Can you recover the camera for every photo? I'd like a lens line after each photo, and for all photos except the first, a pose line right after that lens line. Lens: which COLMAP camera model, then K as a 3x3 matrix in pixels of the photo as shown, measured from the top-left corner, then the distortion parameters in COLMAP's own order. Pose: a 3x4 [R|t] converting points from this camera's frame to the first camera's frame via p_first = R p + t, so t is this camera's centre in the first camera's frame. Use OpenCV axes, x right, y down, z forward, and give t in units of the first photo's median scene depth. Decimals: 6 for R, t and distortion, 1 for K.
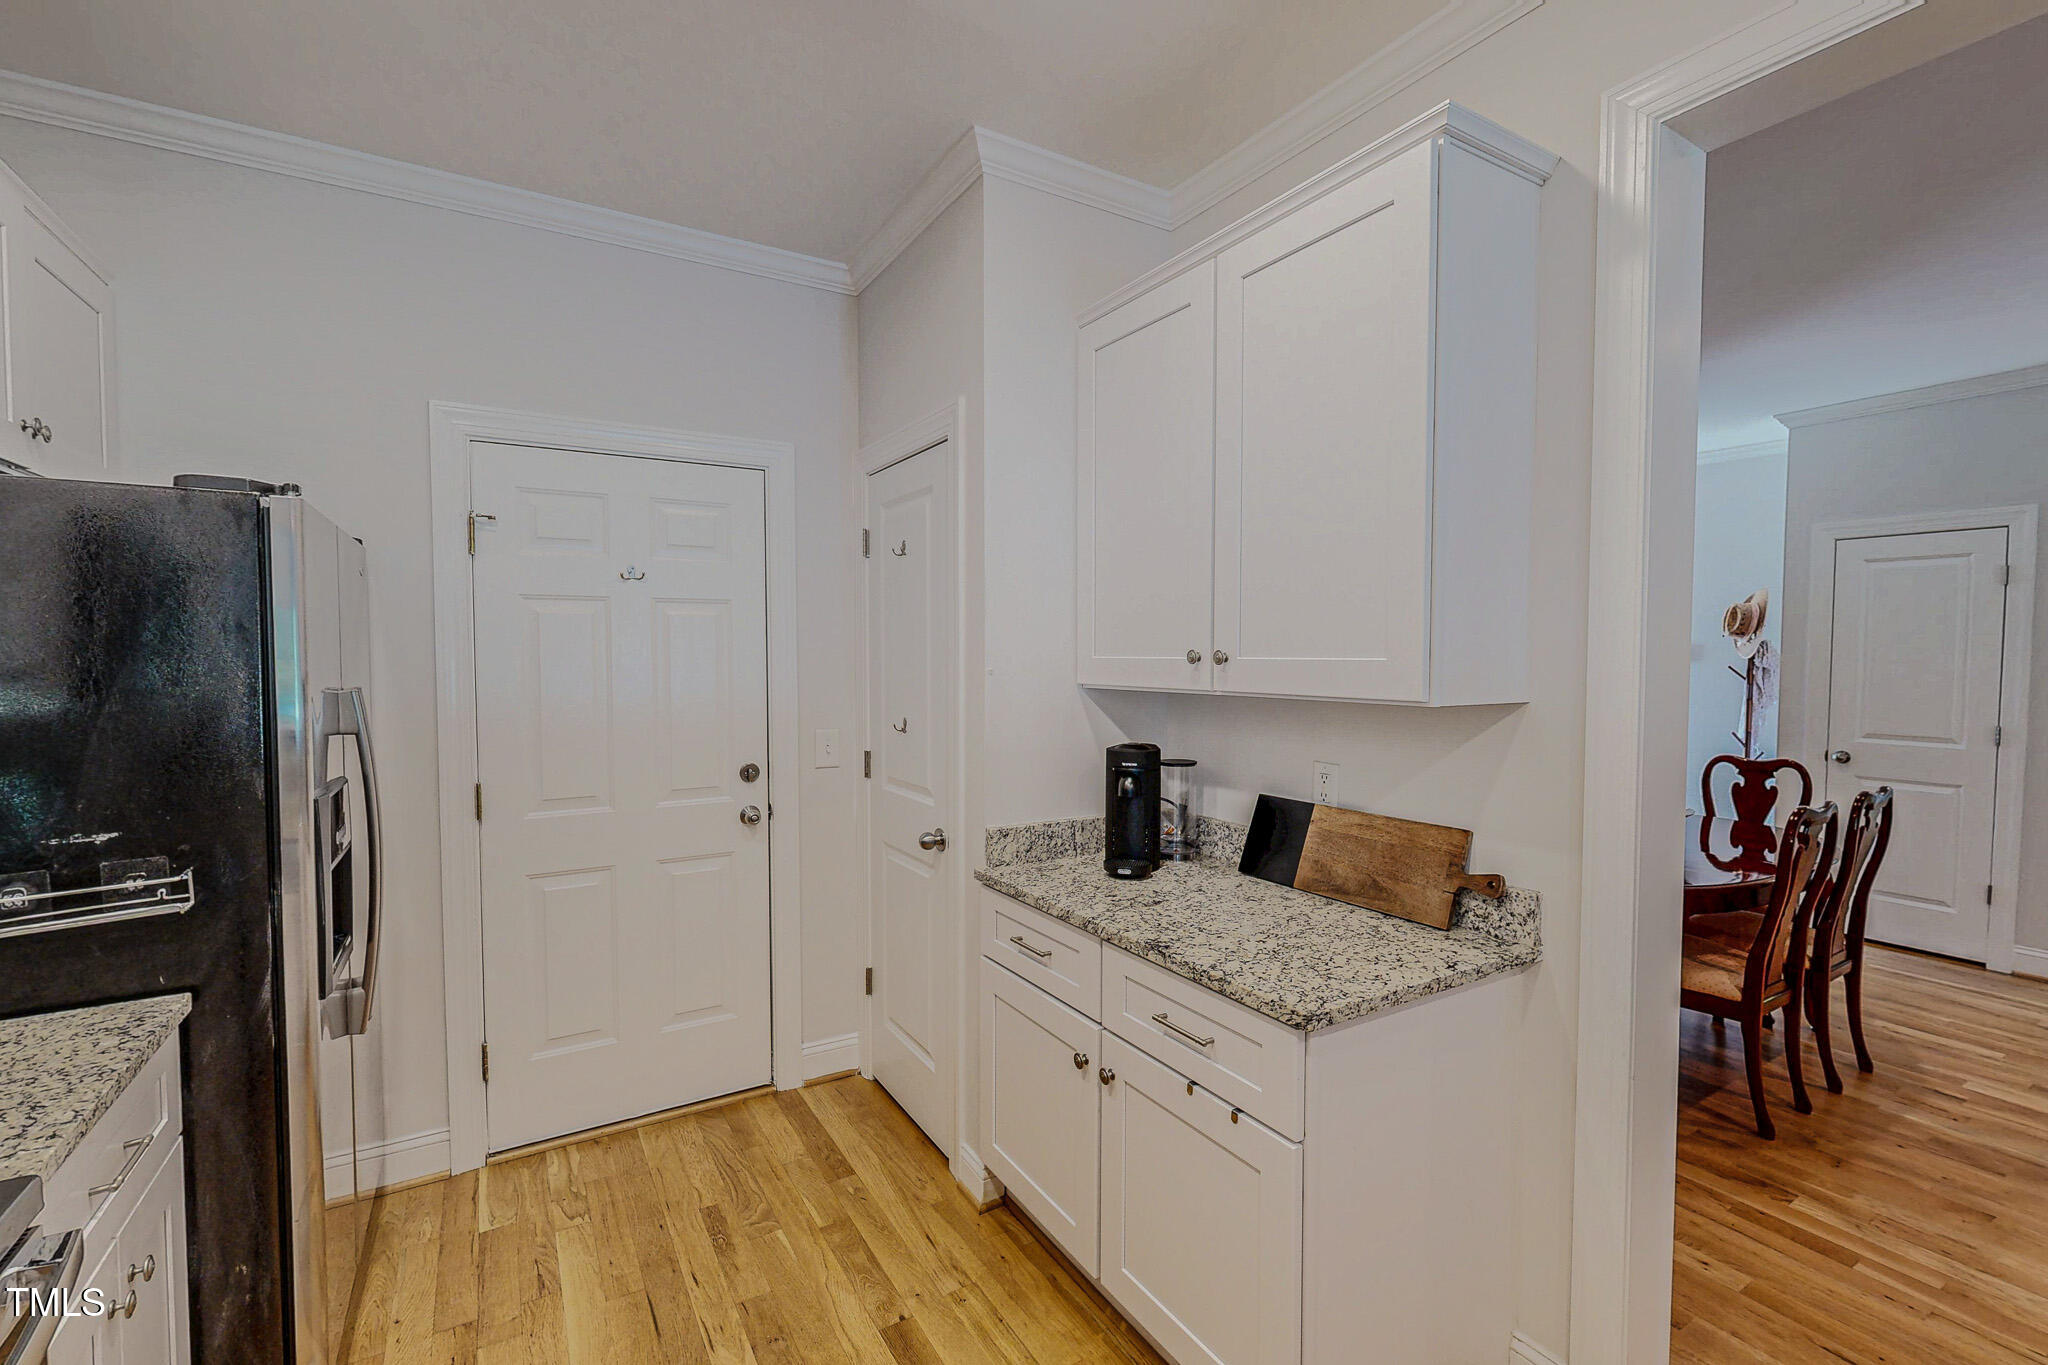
lens RADIAL K [[889.1, 0, 1023.7], [0, 889.1, 685.7], [0, 0, 1]] dist [-0.000320, 0.000035]
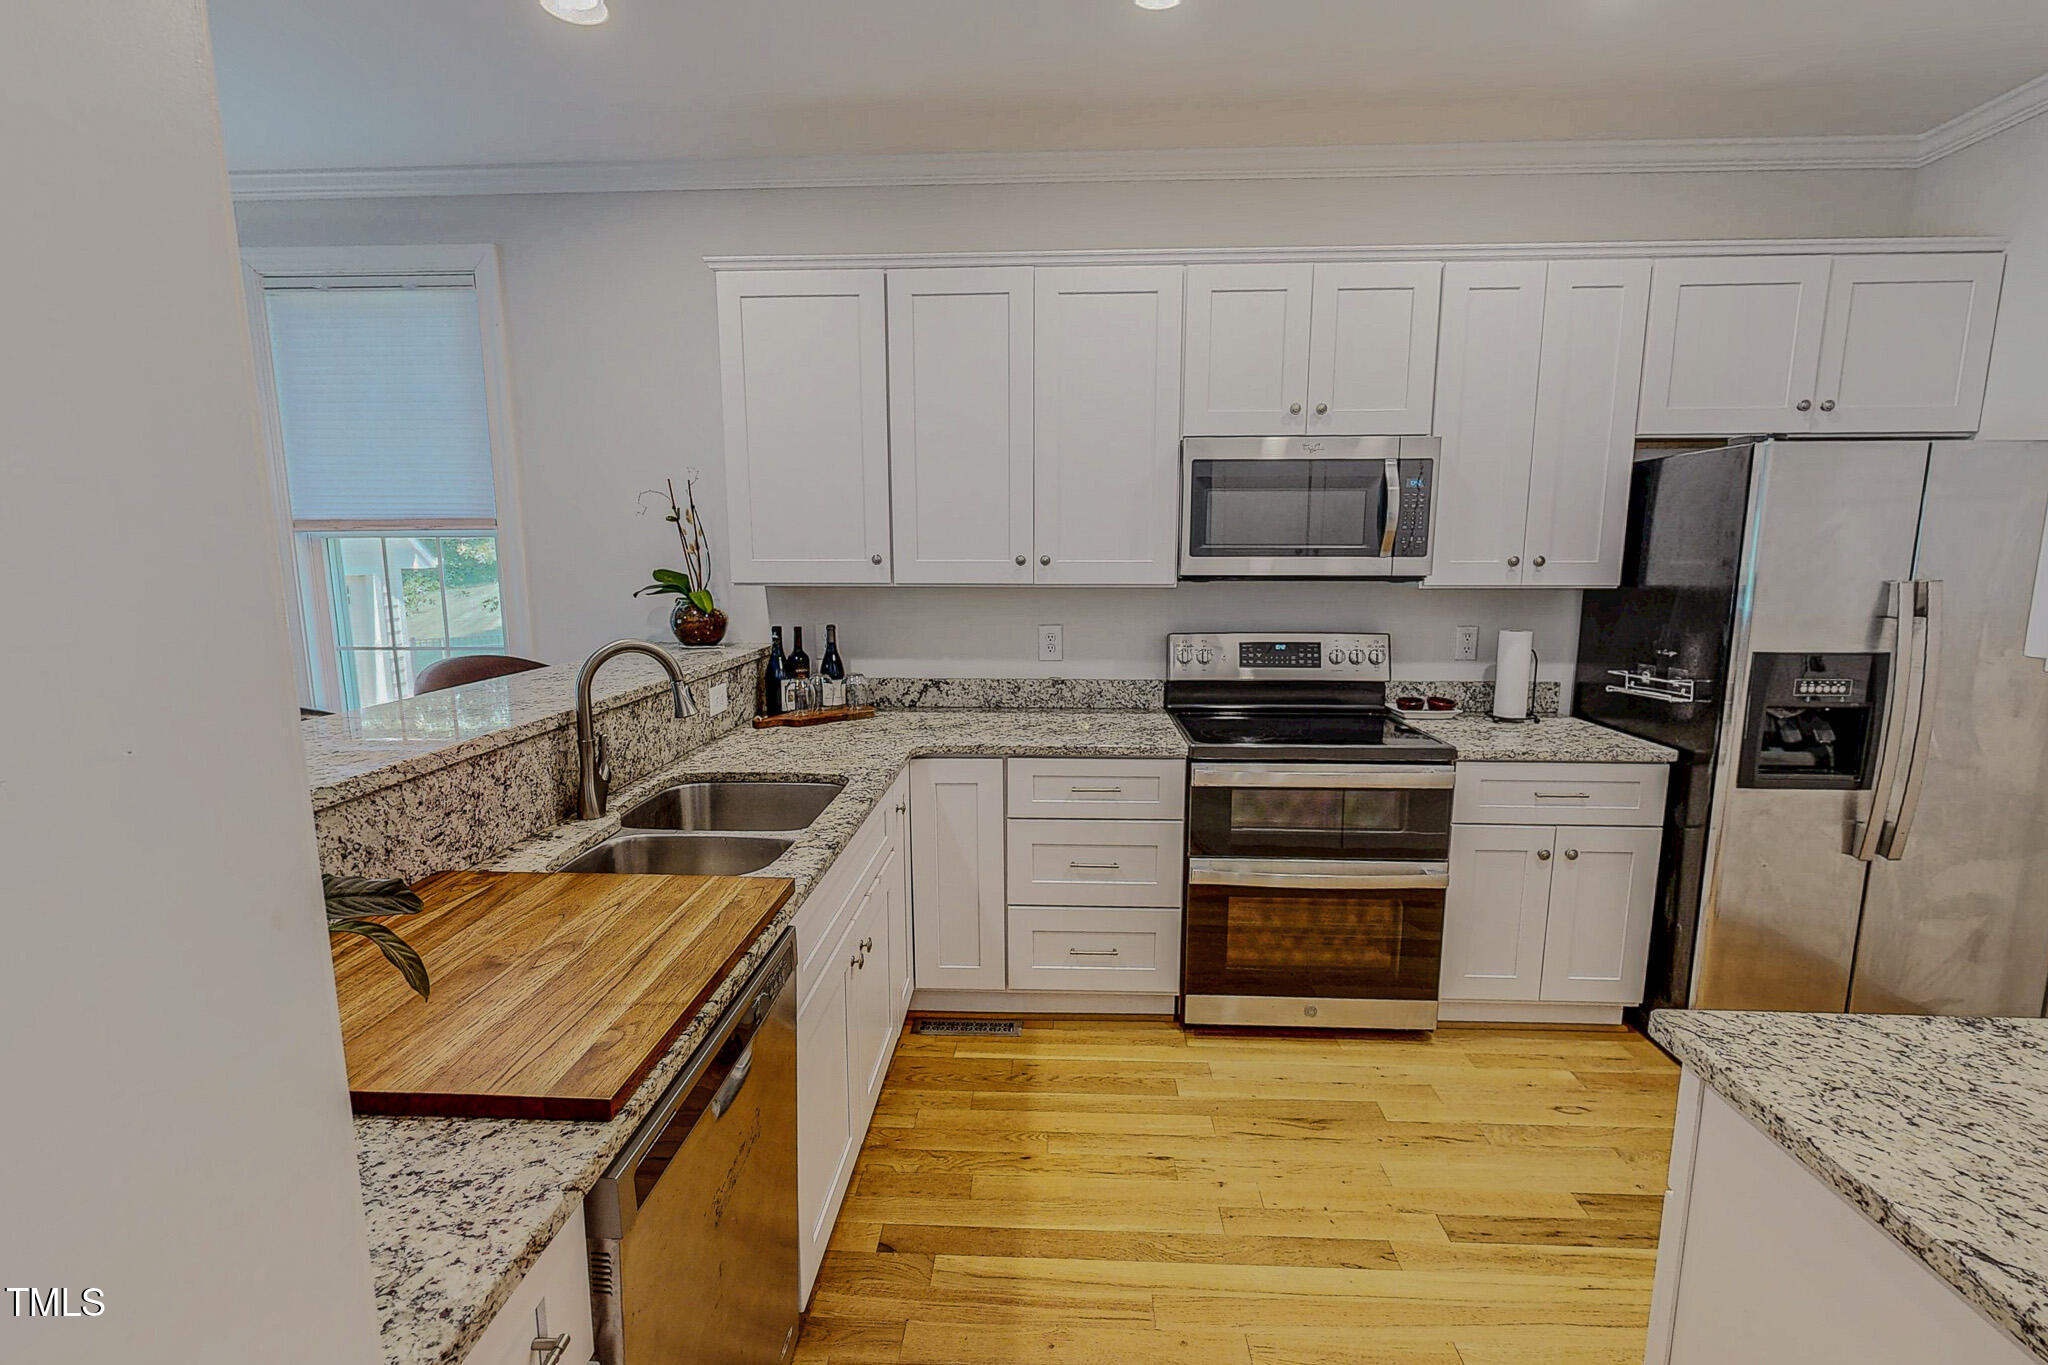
lens RADIAL K [[889.6, 0, 1021.0], [0, 889.6, 685.7], [0, 0, 1]] dist [0.000660, -0.000045]
pose [[-0.552644, 0.125301, -0.823944, 0.924445], [-0.030531, 0.984926, 0.170260, -0.025251], [0.832858, 0.119249, -0.540488, 0.685984]]
